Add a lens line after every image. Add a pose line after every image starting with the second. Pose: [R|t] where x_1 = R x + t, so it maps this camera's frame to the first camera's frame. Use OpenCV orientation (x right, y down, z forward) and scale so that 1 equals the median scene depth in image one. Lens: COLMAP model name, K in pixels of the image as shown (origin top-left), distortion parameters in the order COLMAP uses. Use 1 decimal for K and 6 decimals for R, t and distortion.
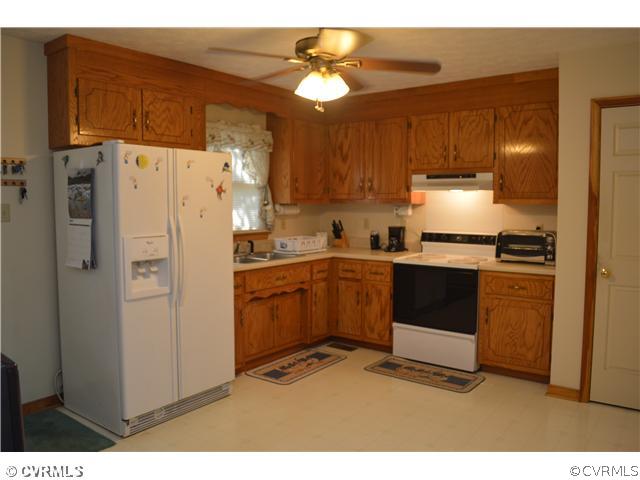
lens RADIAL K [[507.7, 0, 320.0], [0, 507.7, 240.0], [0, 0, 1]] dist [-0.083000, 0.017919]
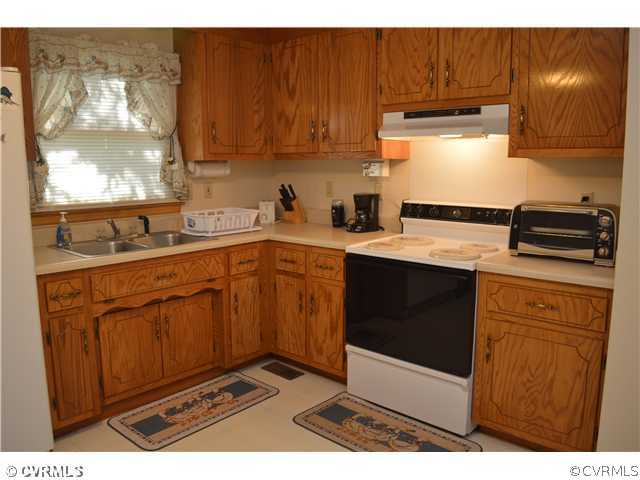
lens RADIAL K [[507.7, 0, 320.0], [0, 507.7, 240.0], [0, 0, 1]] dist [-0.083000, 0.017919]
pose [[0.996175, 0.006555, -0.087129, 0.168589], [0.000060, 0.997130, 0.075711, -0.018717], [0.087375, -0.075427, 0.993316, 0.371293]]
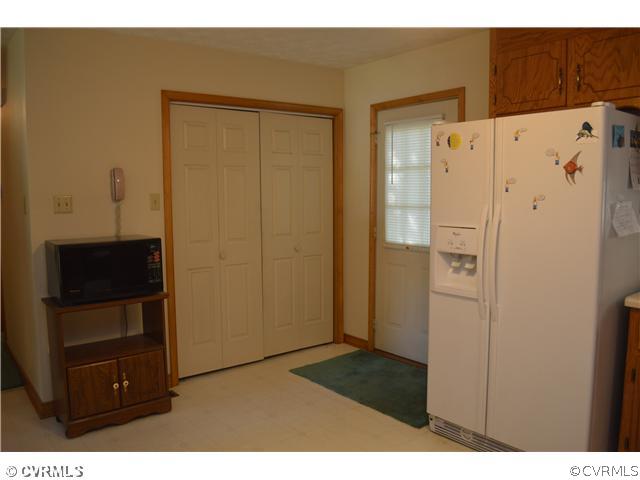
lens RADIAL K [[507.7, 0, 320.0], [0, 507.7, 240.0], [0, 0, 1]] dist [-0.083000, 0.017919]
pose [[-0.234108, 0.095886, -0.967471, 0.476564], [-0.065670, 0.991292, 0.114137, -0.058031], [0.969990, 0.090254, -0.225772, 0.821900]]
